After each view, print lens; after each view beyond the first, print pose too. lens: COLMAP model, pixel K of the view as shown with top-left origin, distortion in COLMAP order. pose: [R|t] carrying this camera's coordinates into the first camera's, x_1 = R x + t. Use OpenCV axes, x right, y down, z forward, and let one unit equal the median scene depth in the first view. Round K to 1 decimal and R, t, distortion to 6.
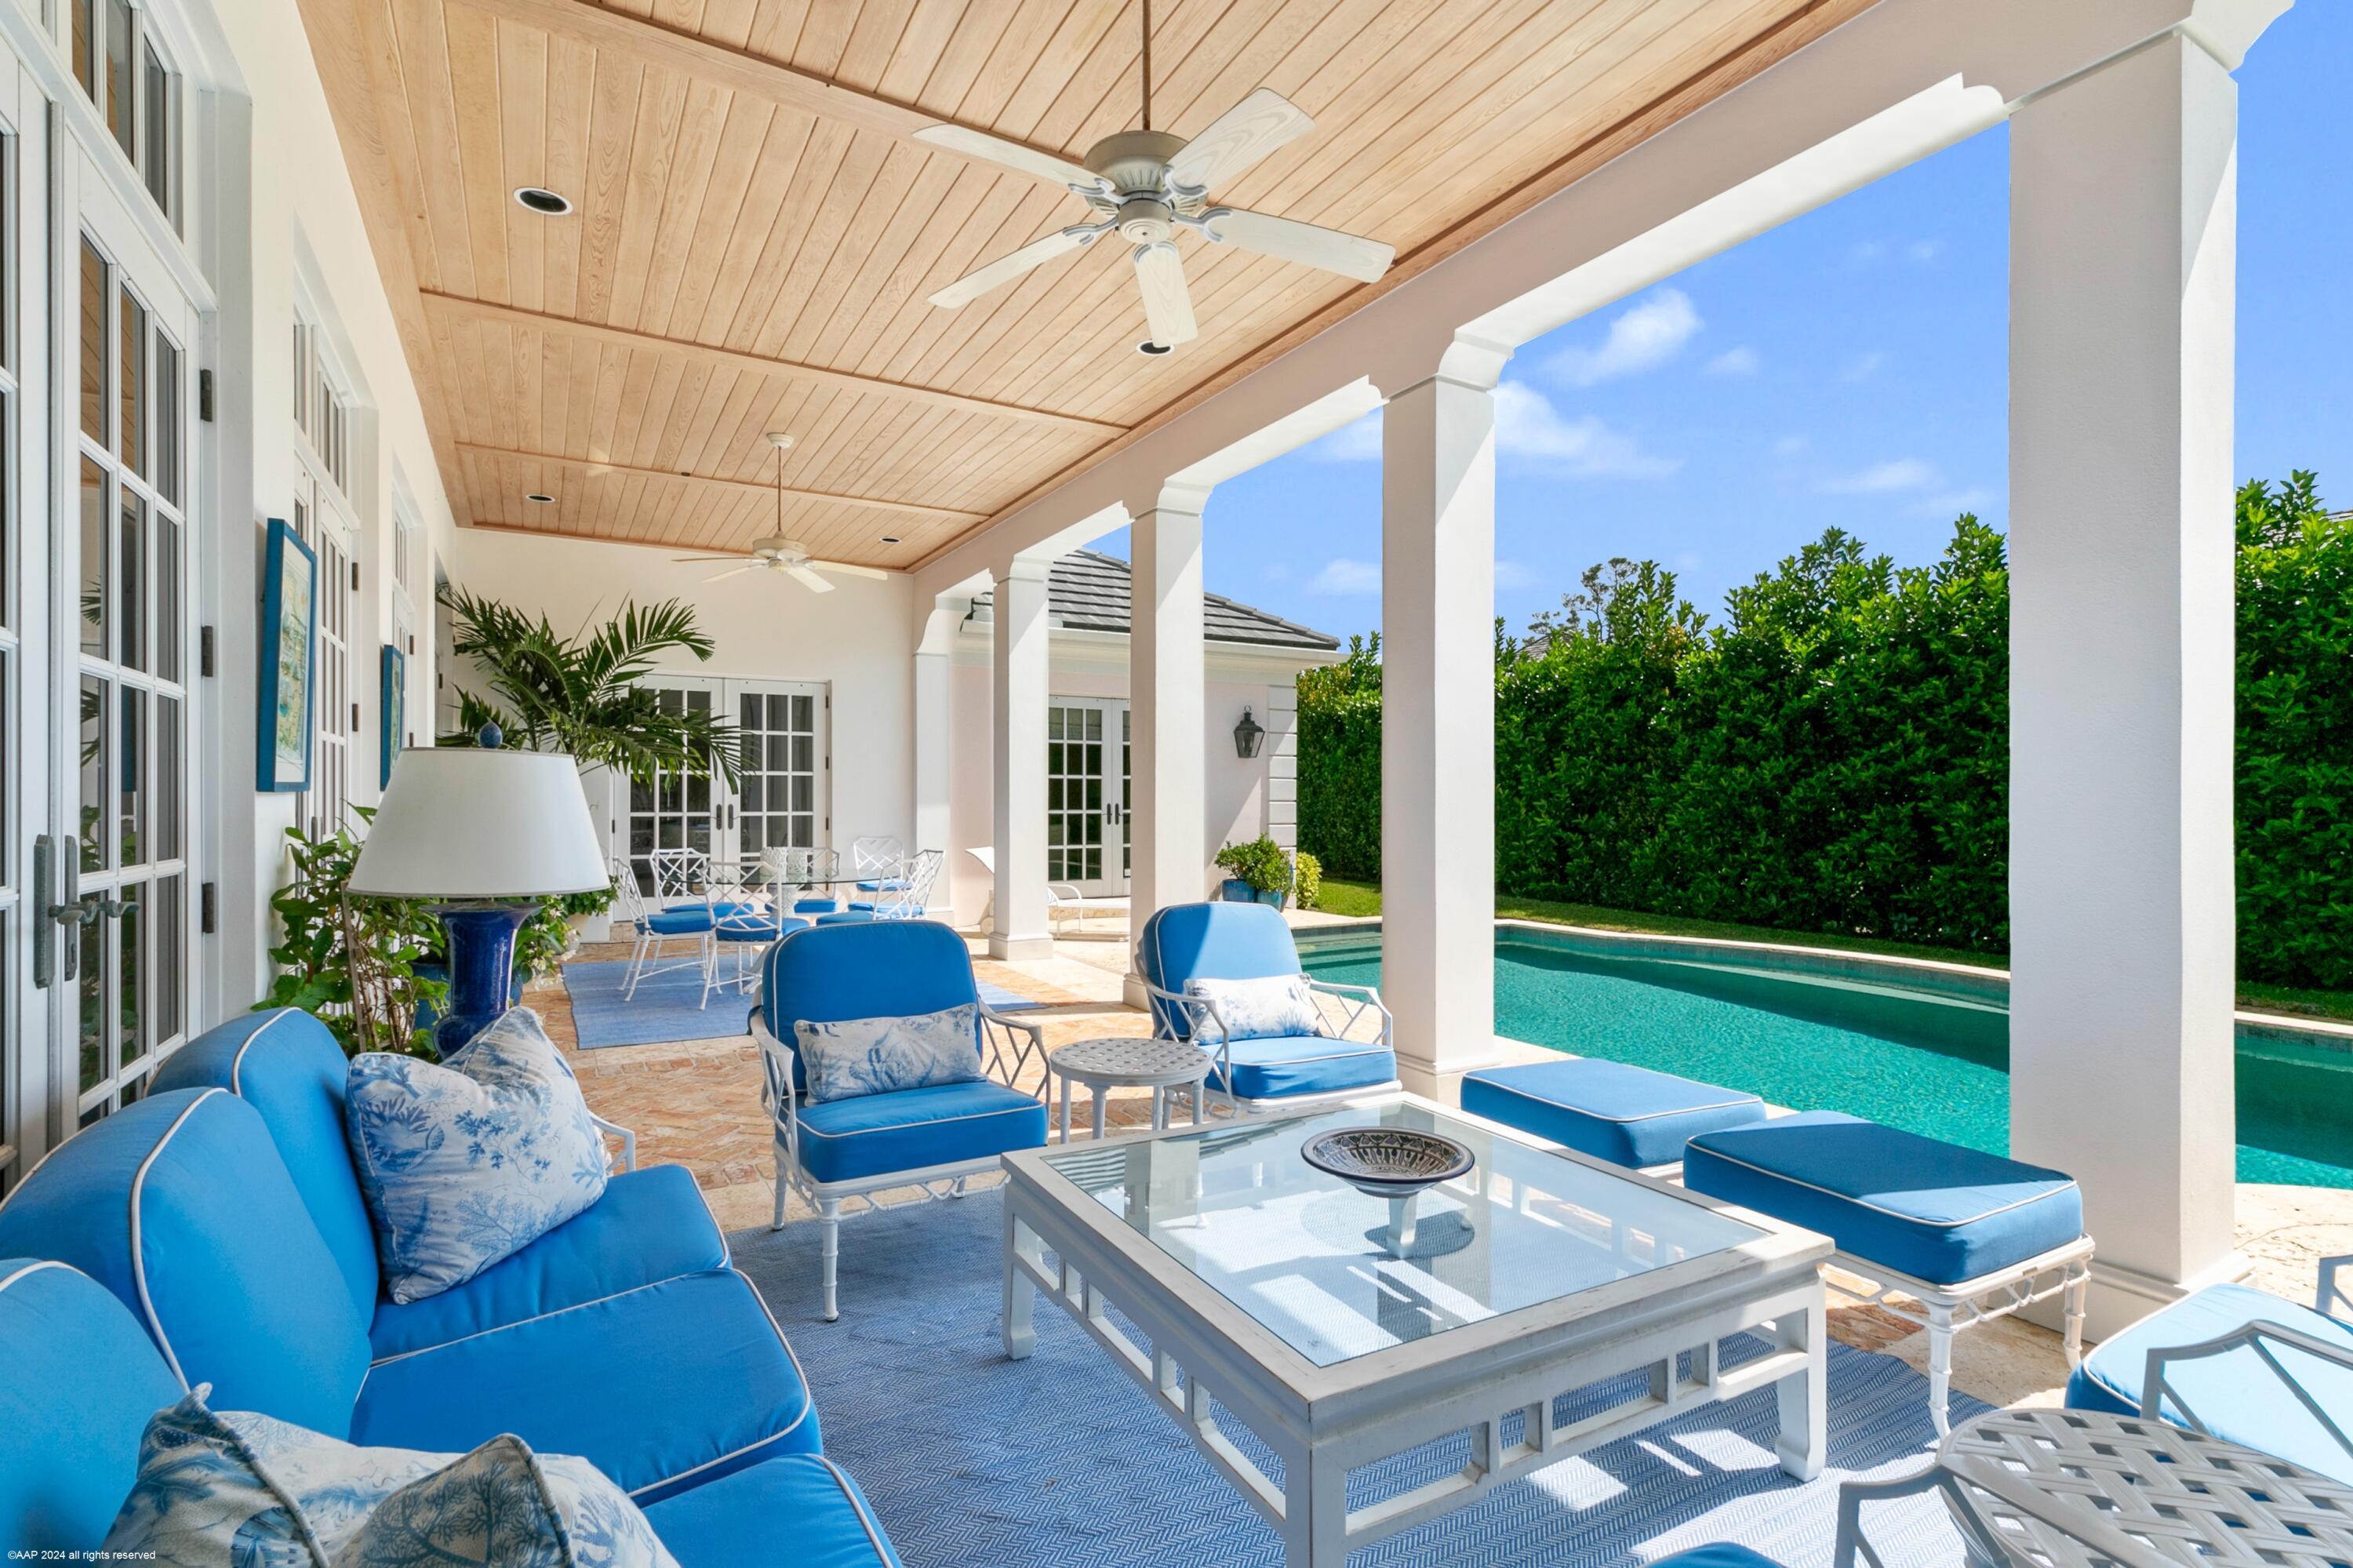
lens RADIAL K [[1087.7, 0, 1176.5], [0, 1087.7, 784.0], [0, 0, 1]] dist [-0.000240, -0.000274]
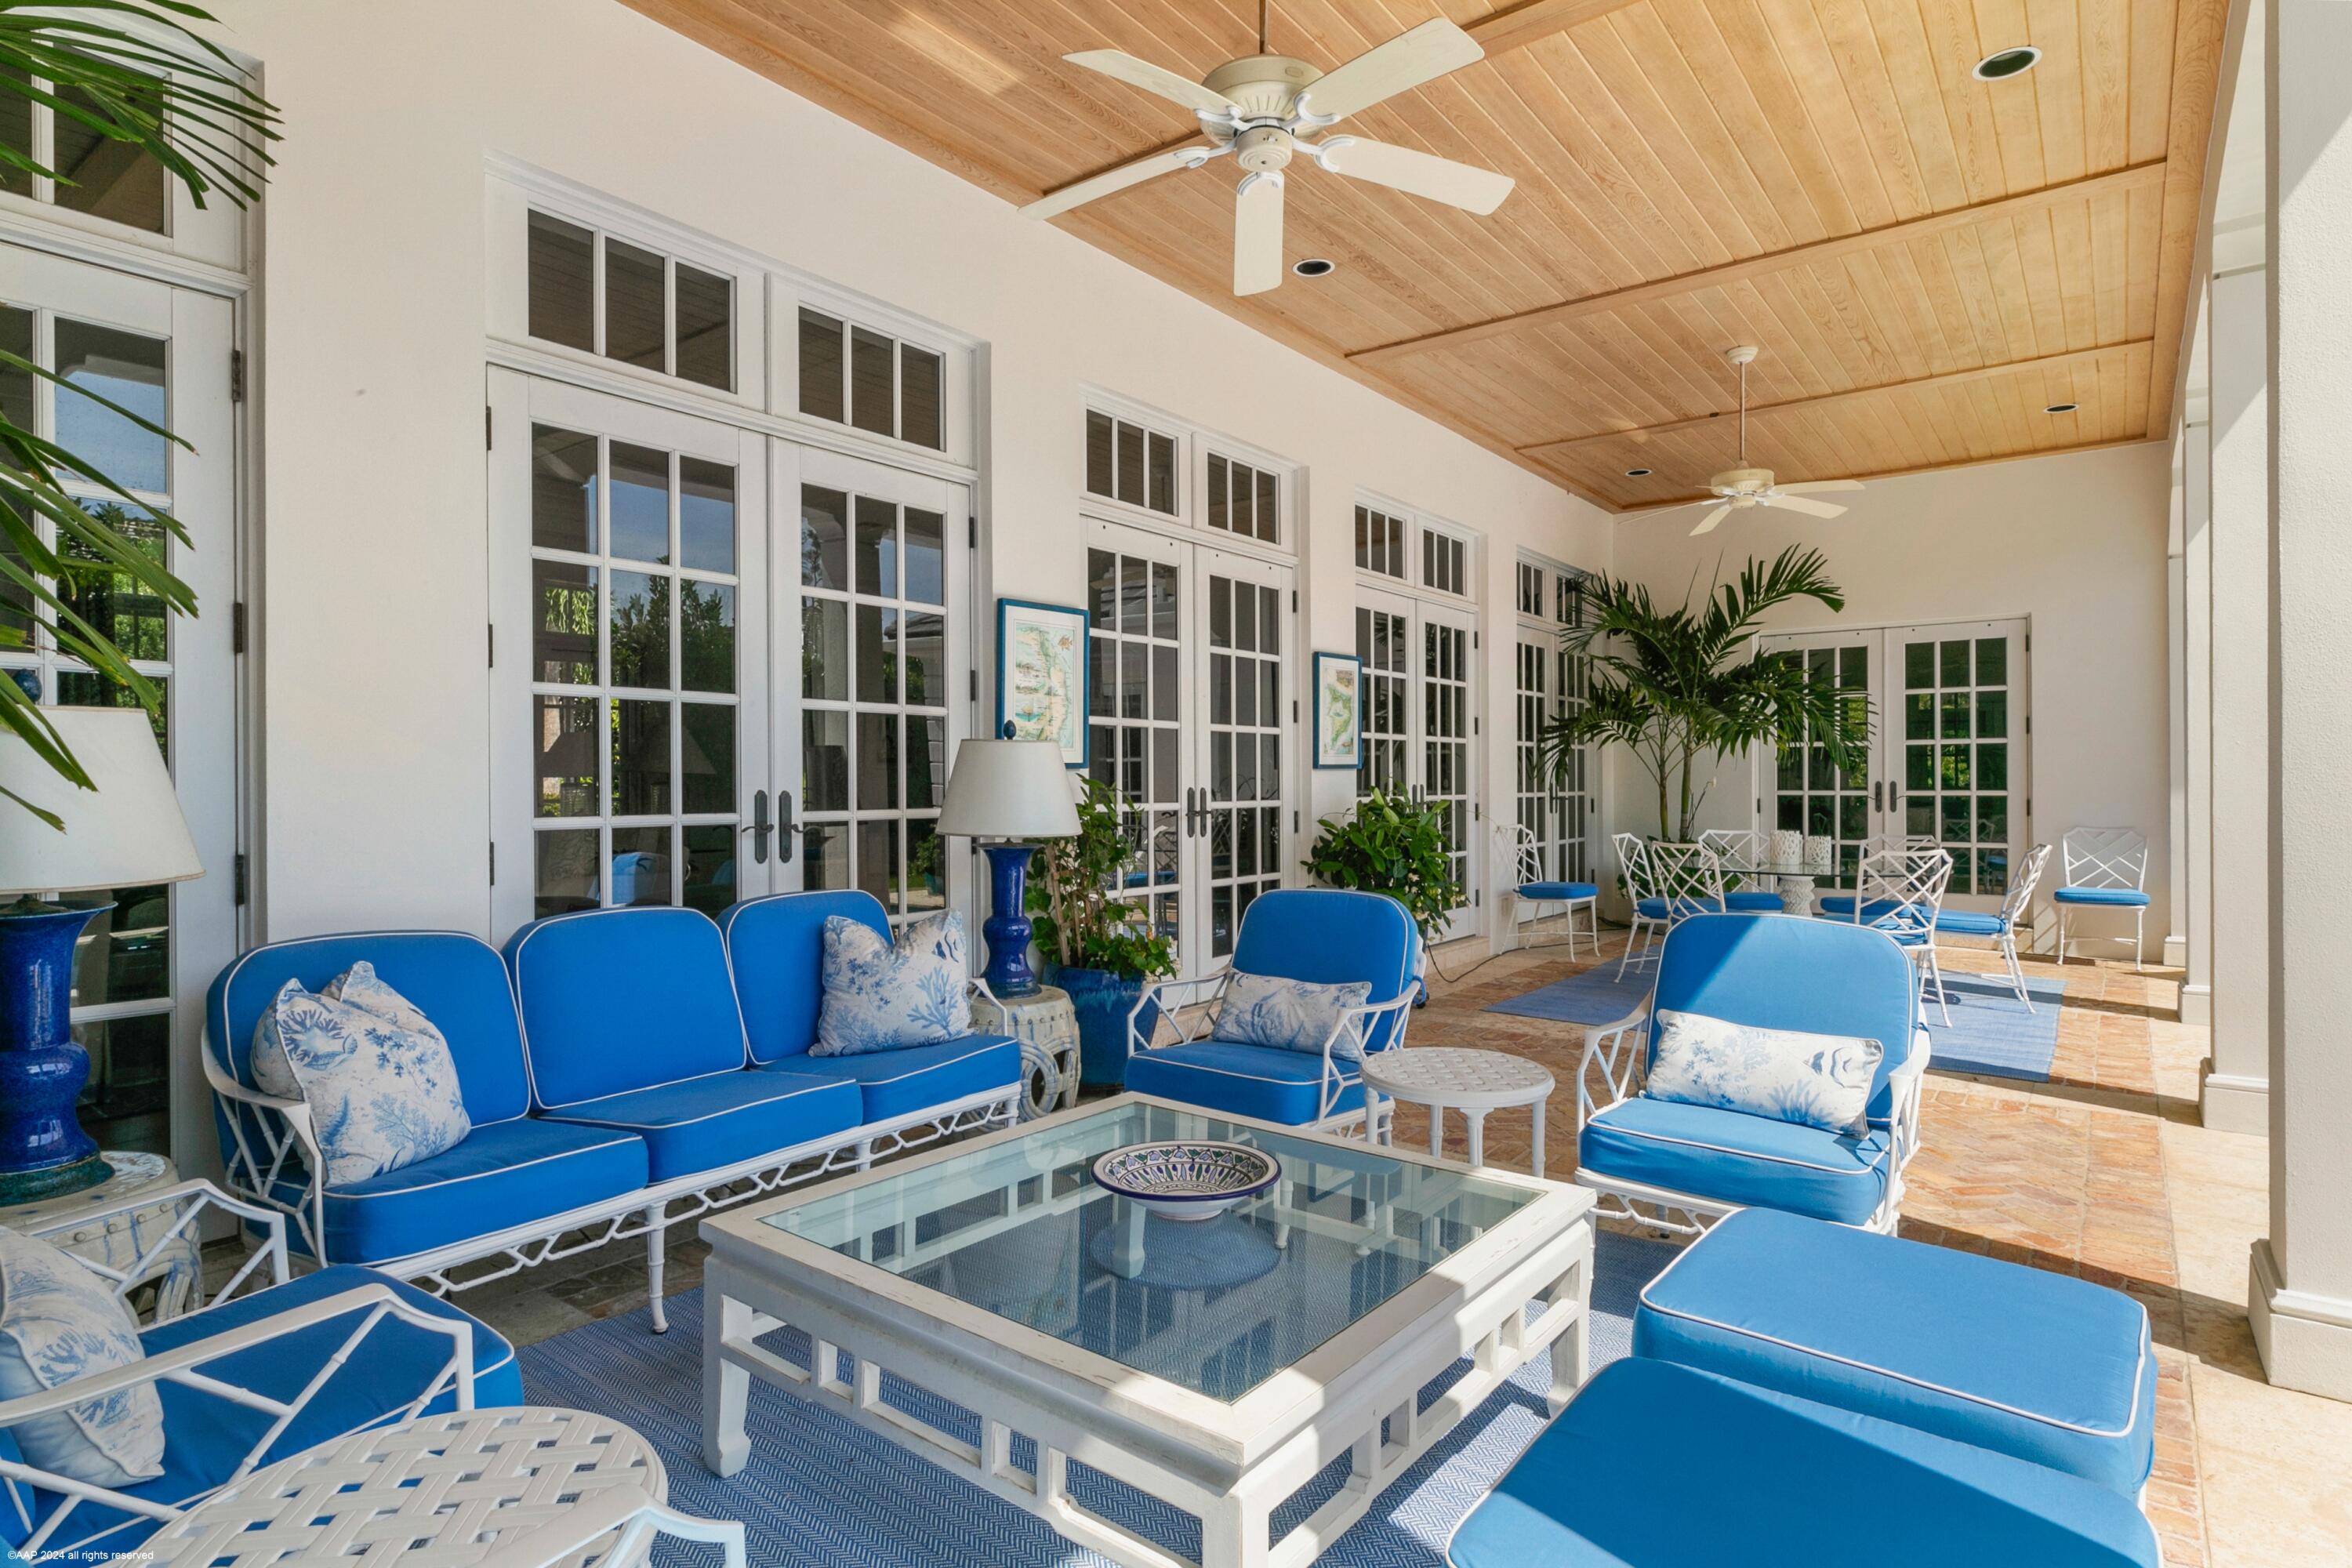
lens RADIAL K [[1244.7, 0, 1176.0], [0, 1244.7, 784.0], [0, 0, 1]] dist [0.001376, 0.000219]
pose [[0.383089, -0.001020, -0.923711, 0.304812], [0.017290, 0.999832, 0.006067, 0.006797], [0.923550, -0.018295, 0.383042, 0.169389]]
